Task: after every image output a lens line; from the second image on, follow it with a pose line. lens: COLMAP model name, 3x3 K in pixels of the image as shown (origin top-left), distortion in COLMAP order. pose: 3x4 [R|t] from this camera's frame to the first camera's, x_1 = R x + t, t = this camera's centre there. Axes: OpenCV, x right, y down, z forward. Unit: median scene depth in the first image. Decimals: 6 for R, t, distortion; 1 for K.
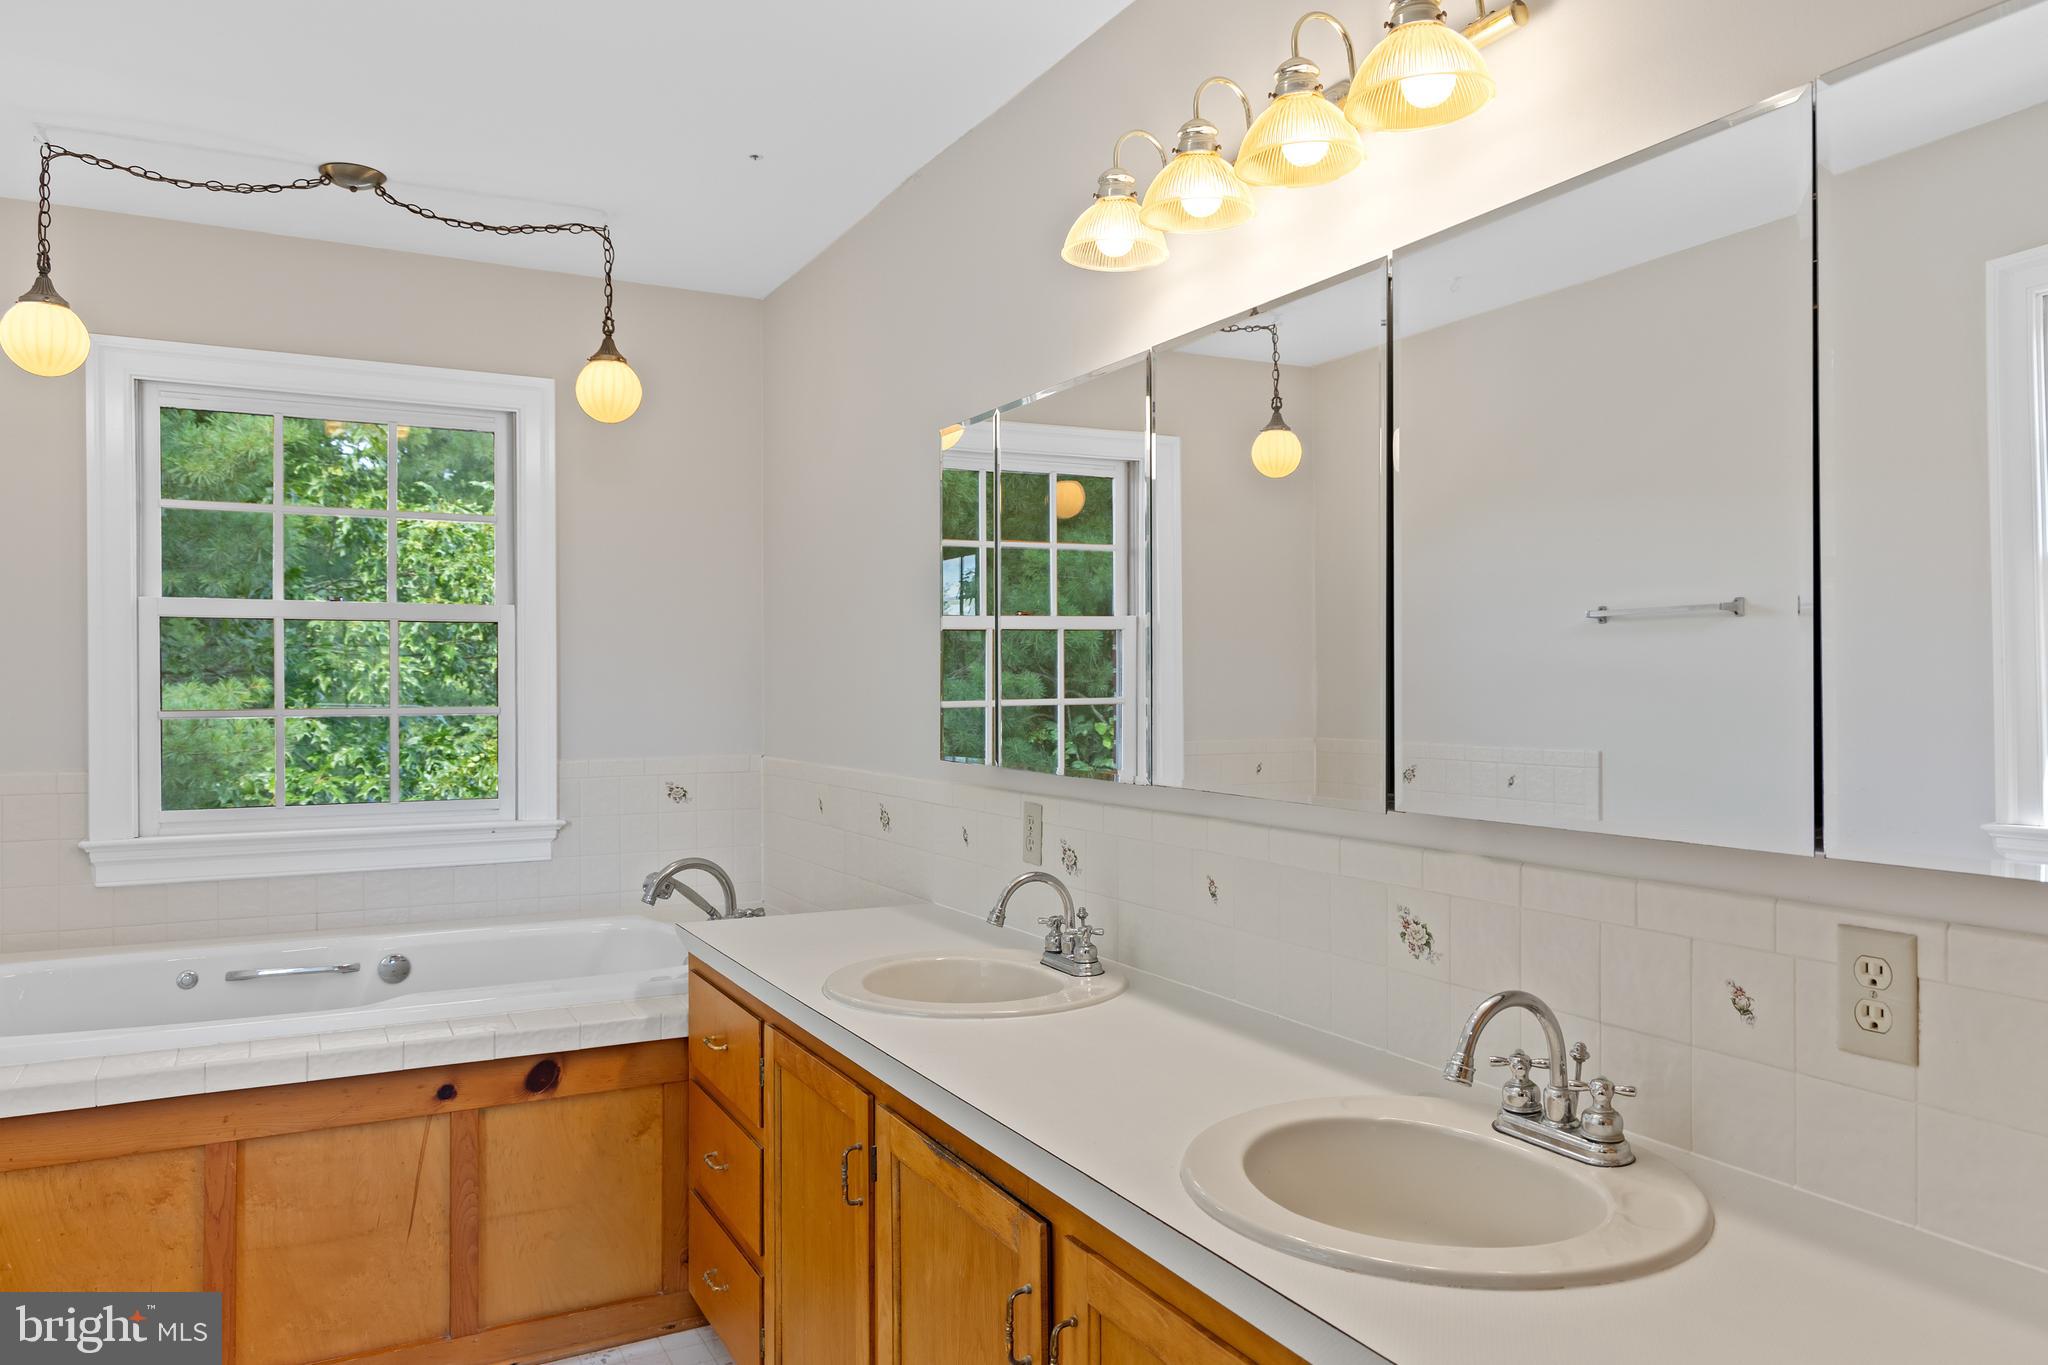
lens RADIAL K [[1389.3, 0, 1024.0], [0, 1389.3, 682.5], [0, 0, 1]] dist [0.007347, 0.002373]
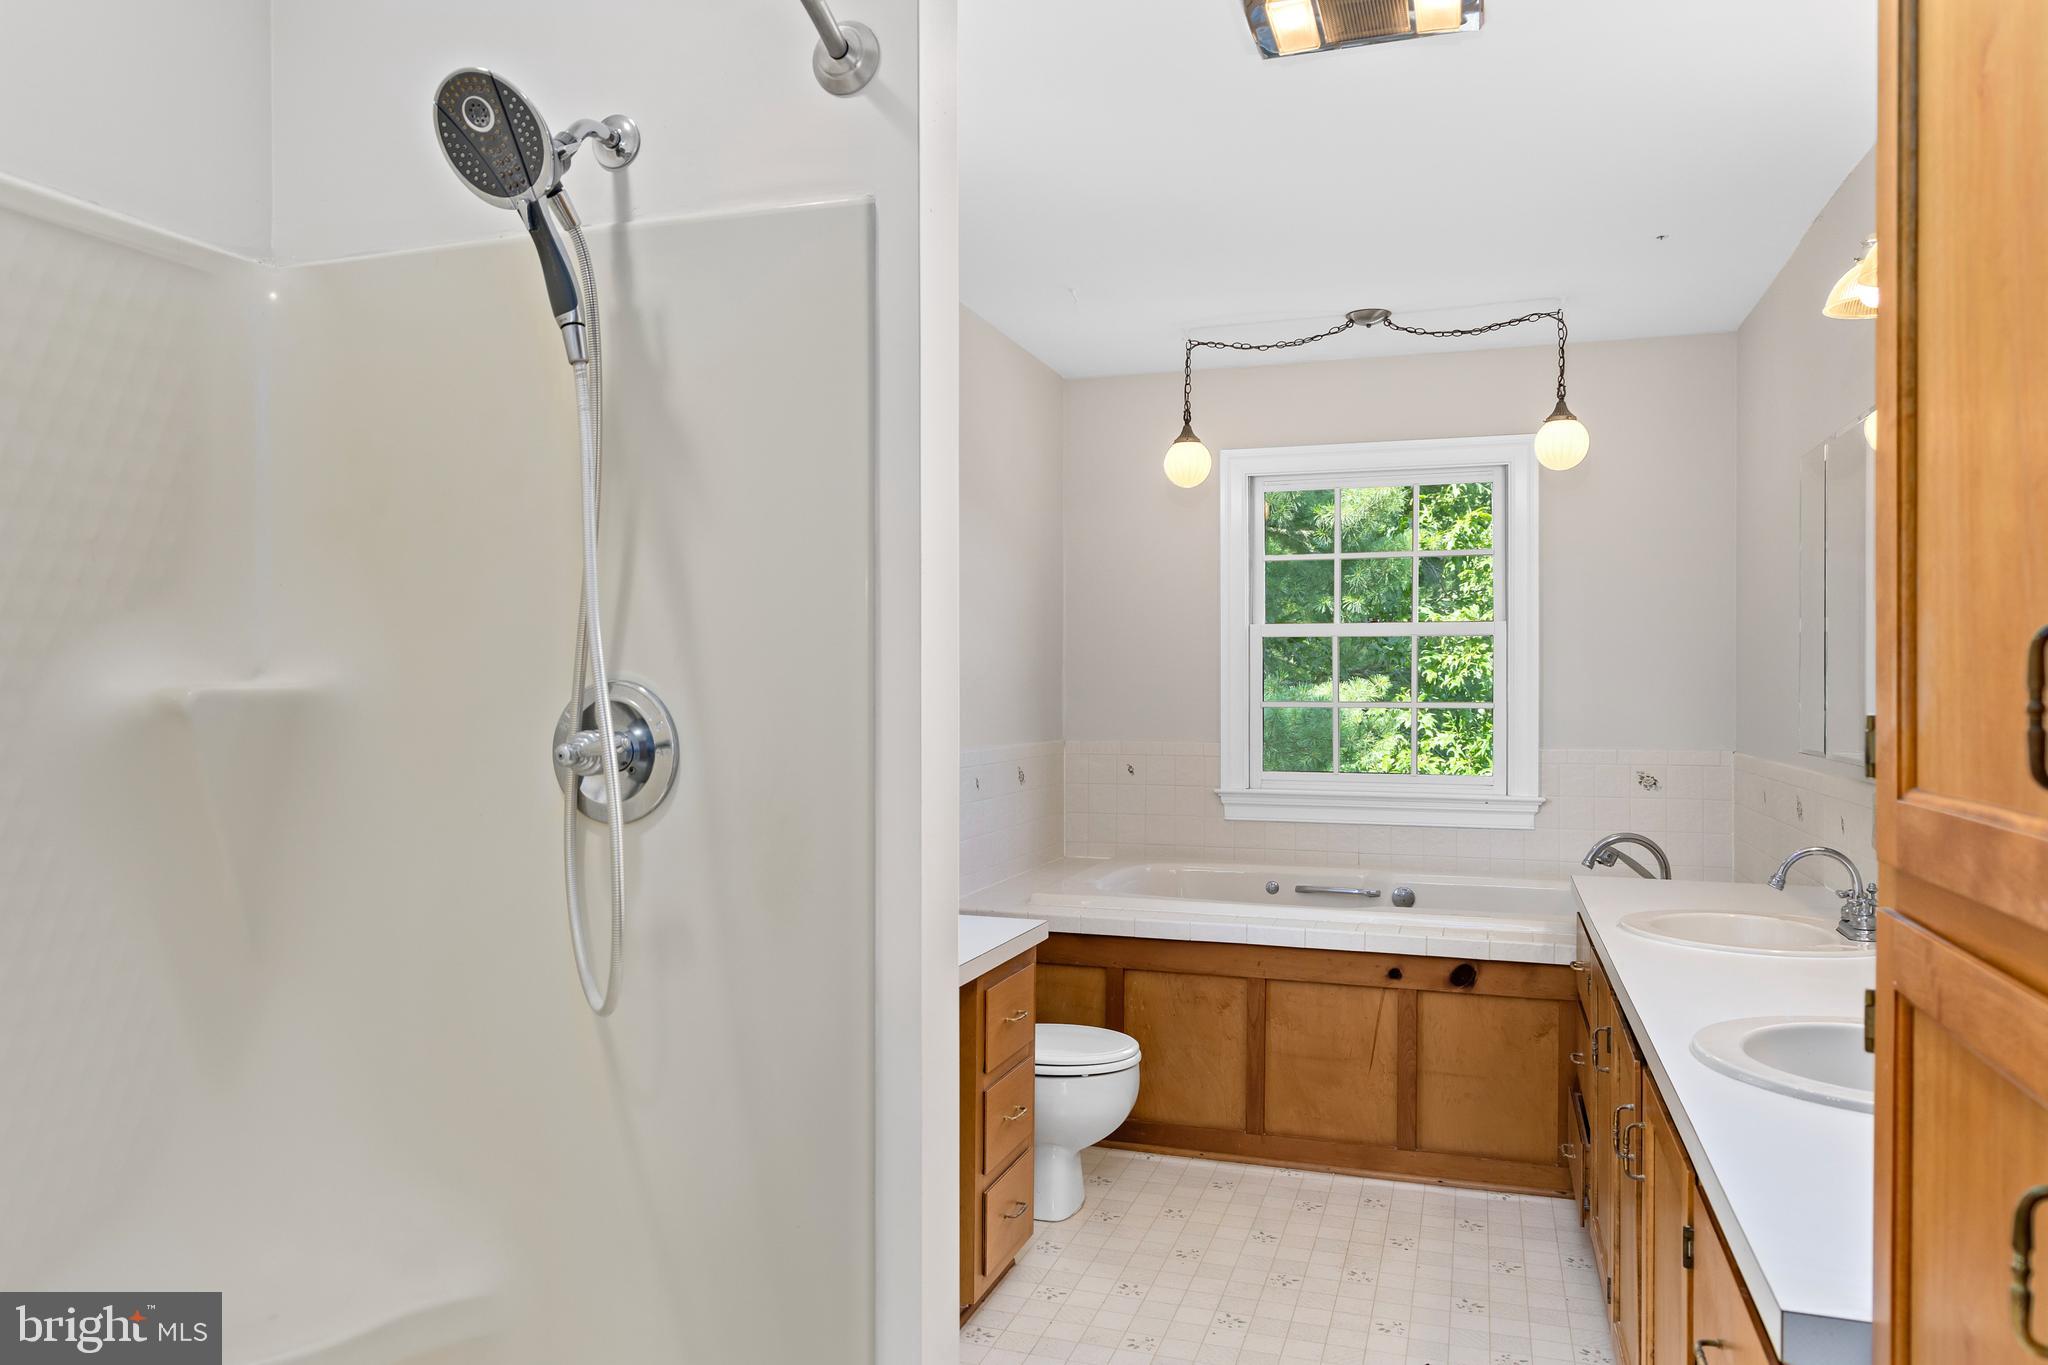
lens RADIAL K [[1389.3, 0, 1024.0], [0, 1389.3, 682.5], [0, 0, 1]] dist [0.007347, 0.002373]
pose [[0.691356, 0.001640, -0.722512, 0.318767], [-0.004156, 0.999990, -0.001707, 0.004053], [0.722502, 0.004183, 0.691356, -0.227108]]
